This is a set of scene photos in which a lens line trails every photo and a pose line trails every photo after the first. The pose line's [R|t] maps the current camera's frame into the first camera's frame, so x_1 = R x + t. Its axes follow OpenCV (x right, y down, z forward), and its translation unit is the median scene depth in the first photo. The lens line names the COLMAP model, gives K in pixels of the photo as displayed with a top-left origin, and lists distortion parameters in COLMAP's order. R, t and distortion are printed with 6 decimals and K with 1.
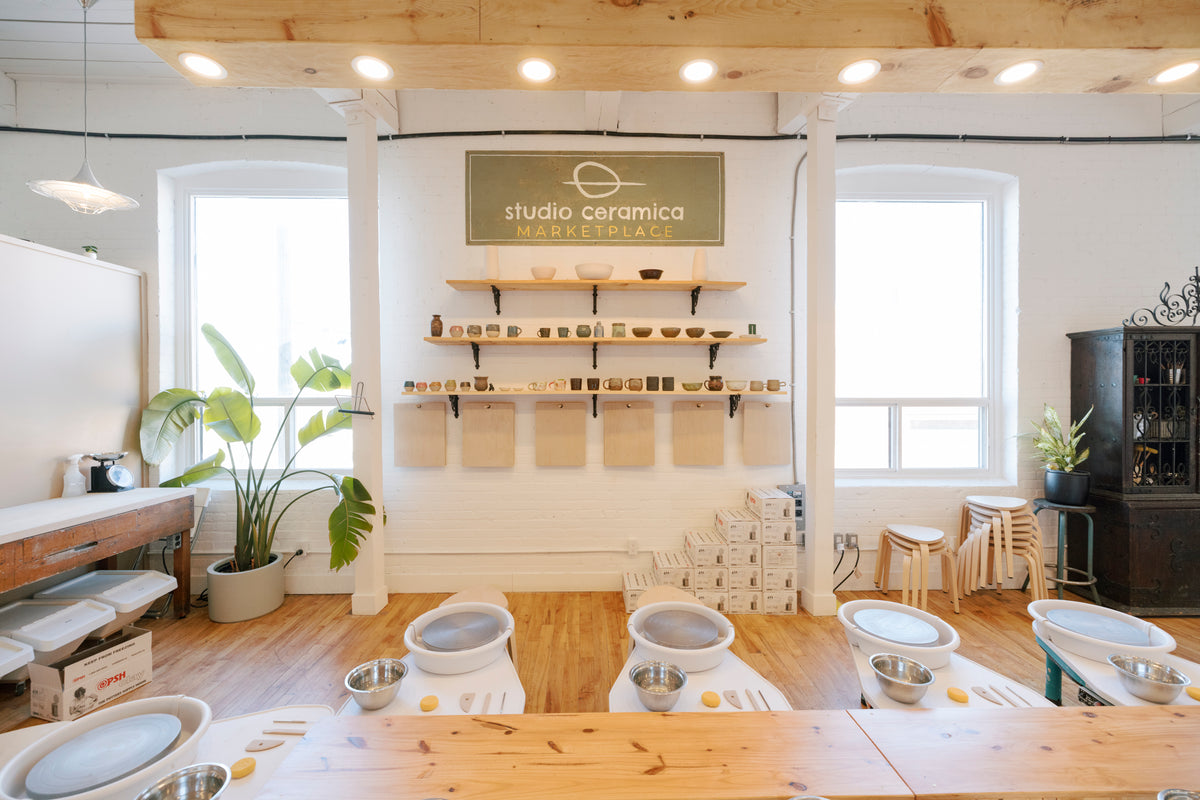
lens RADIAL K [[505.5, 0, 596.0], [0, 505.5, 392.3], [0, 0, 1]] dist [-0.000359, 0.000055]
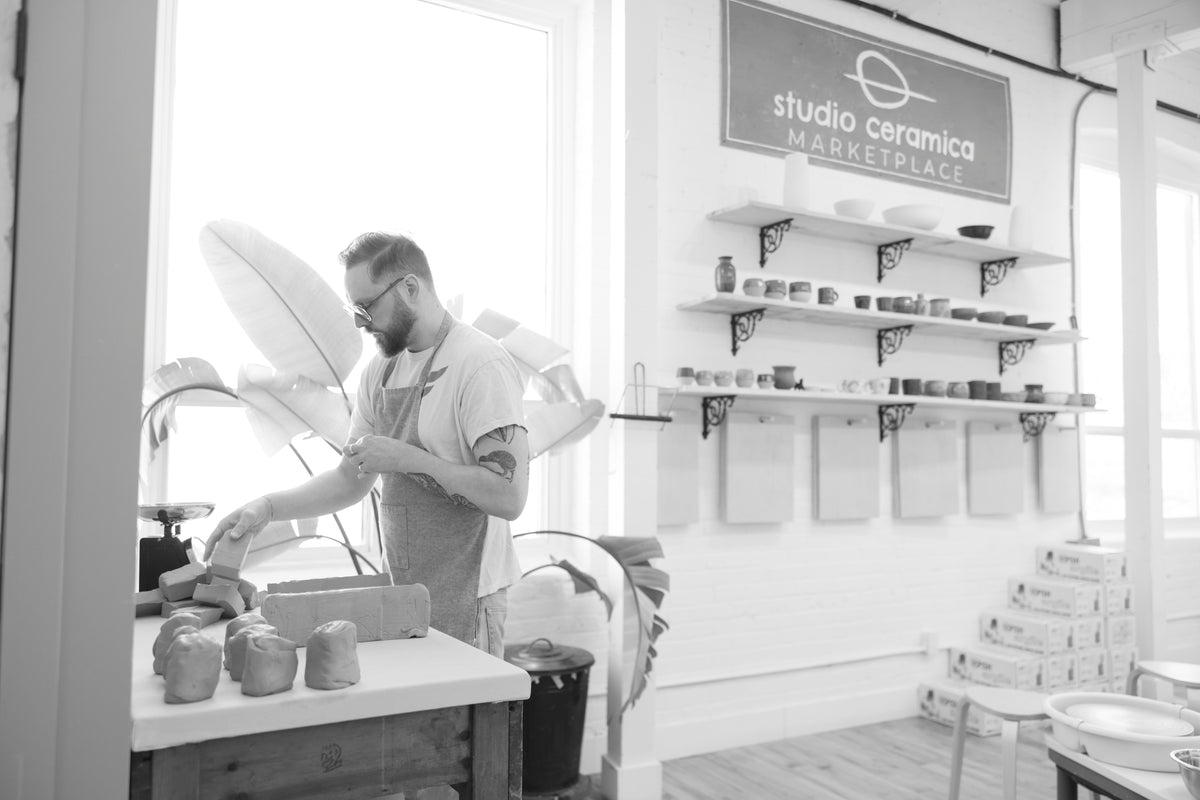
lens RADIAL K [[926.5, 0, 594.5], [0, 926.5, 396.9], [0, 0, 1]] dist [0.010654, -0.002926]
pose [[0.882450, 0.038995, 0.468787, -0.882386], [-0.005762, 0.997380, -0.072117, 0.080137], [-0.470371, 0.060938, 0.880362, 0.136555]]
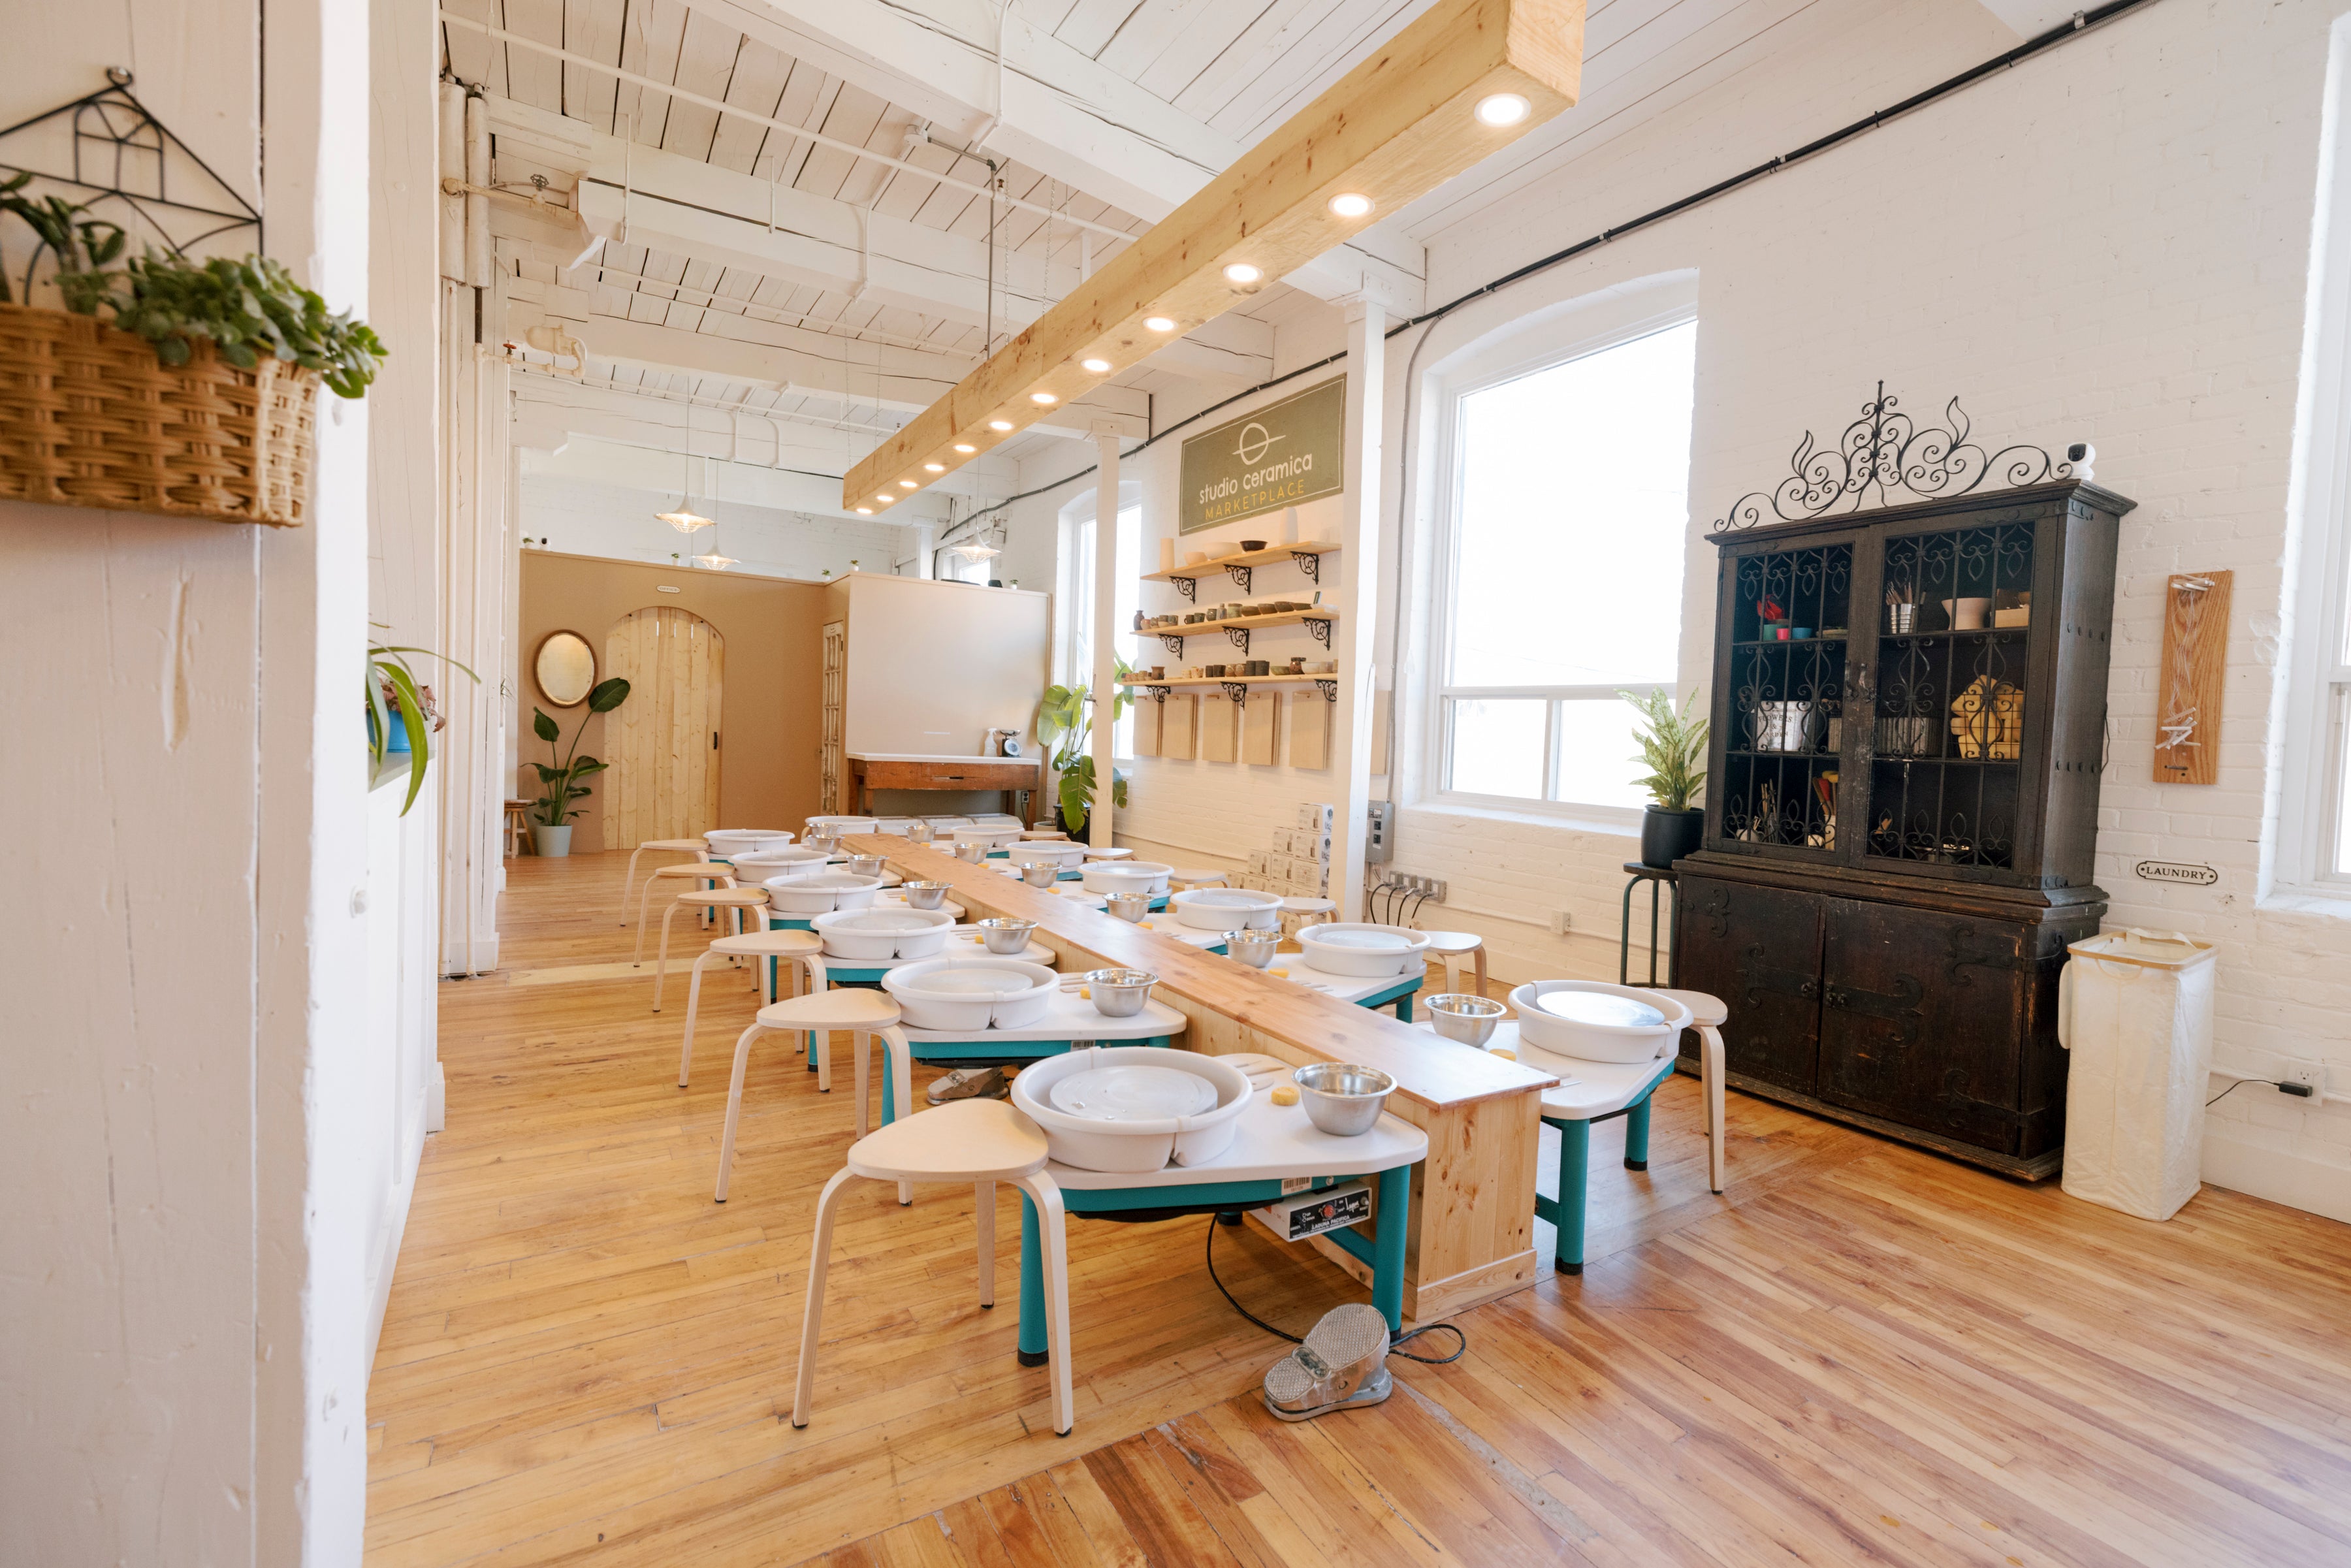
lens RADIAL K [[1059.0, 0, 1233.6], [0, 1059.0, 776.0], [0, 0, 1]] dist [-0.000778, 0.000026]
pose [[0.530463, 0.056547, -0.845820, 1.595351], [-0.041716, 0.998305, 0.040579, 0.092023], [0.846681, 0.013758, 0.531923, -0.014191]]
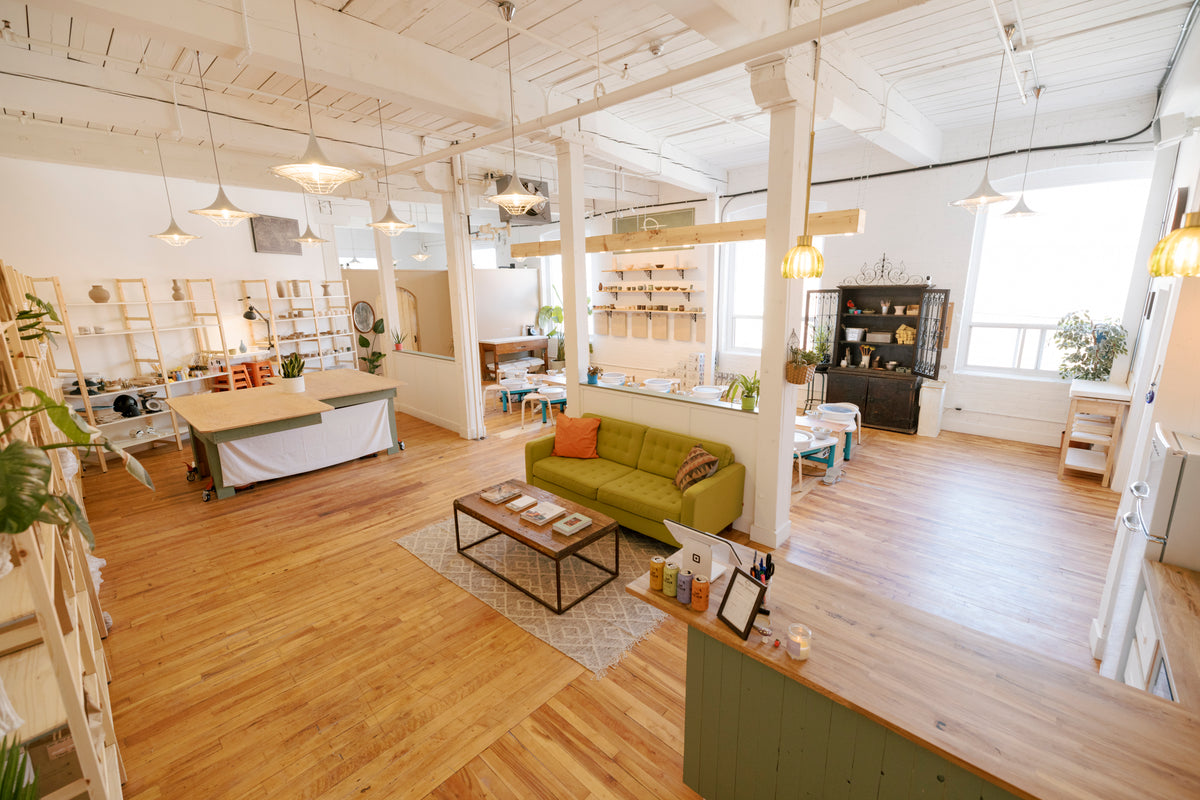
lens RADIAL K [[505.5, 0, 602.8], [0, 505.5, 399.3], [0, 0, 1]] dist [-0.000359, 0.000055]
pose [[0.723733, 0.144710, -0.674737, 1.665572], [0.017182, 0.973684, 0.227255, -0.150723], [0.689866, -0.176065, 0.702200, -1.101924]]
